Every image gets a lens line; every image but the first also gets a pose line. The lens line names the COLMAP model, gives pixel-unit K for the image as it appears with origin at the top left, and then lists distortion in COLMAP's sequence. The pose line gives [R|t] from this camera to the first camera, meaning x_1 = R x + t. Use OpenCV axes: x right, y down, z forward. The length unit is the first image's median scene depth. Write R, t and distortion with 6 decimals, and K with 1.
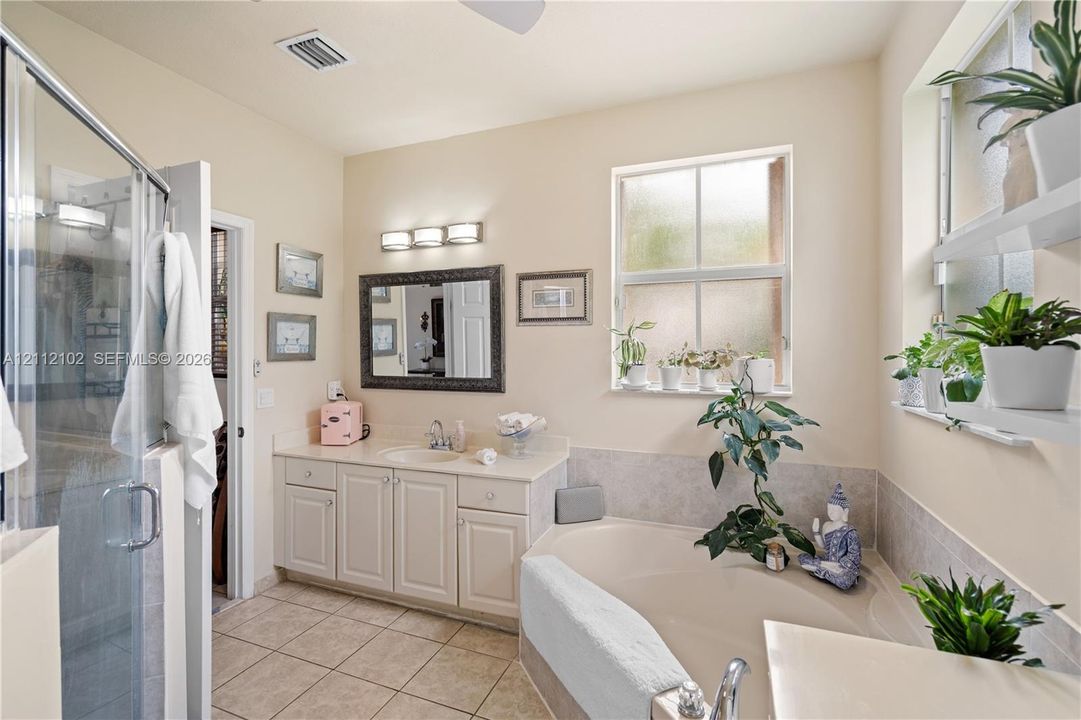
lens RADIAL K [[489.9, 0, 539.5], [0, 489.9, 349.6], [0, 0, 1]] dist [0.000541, -0.002382]
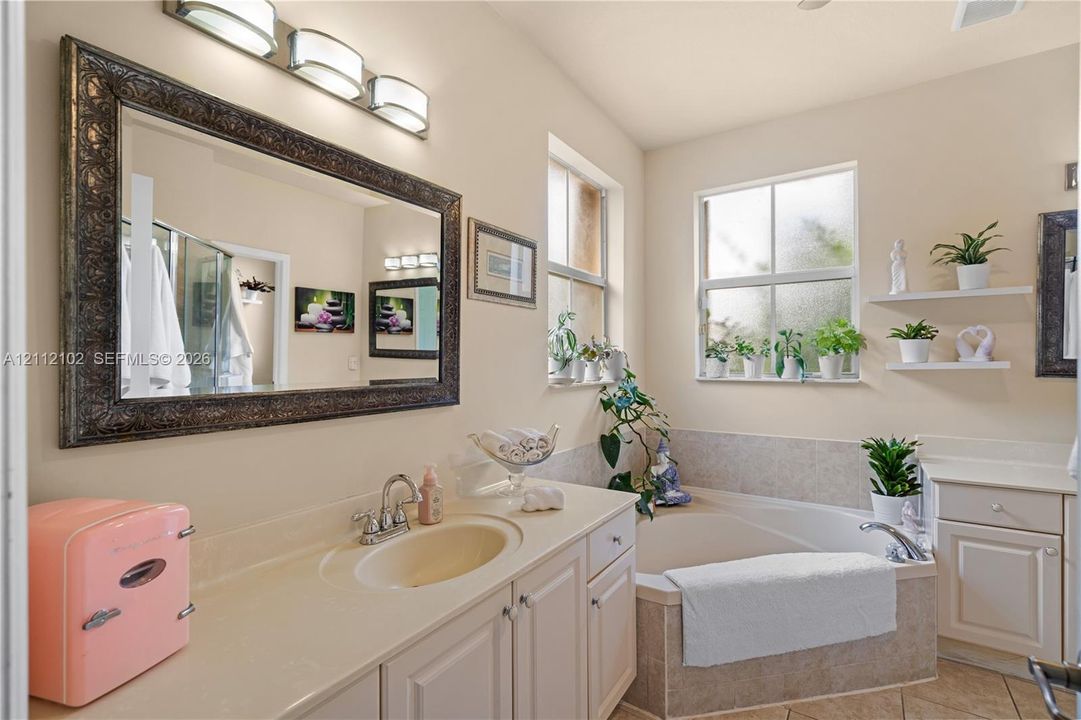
lens RADIAL K [[489.9, 0, 532.8], [0, 489.9, 361.3], [0, 0, 1]] dist [0.000541, -0.002382]
pose [[0.212138, 0.000357, 0.977240, -0.663226], [0.005055, 0.999986, -0.001463, 0.036039], [-0.977227, 0.005251, 0.212134, 0.790694]]
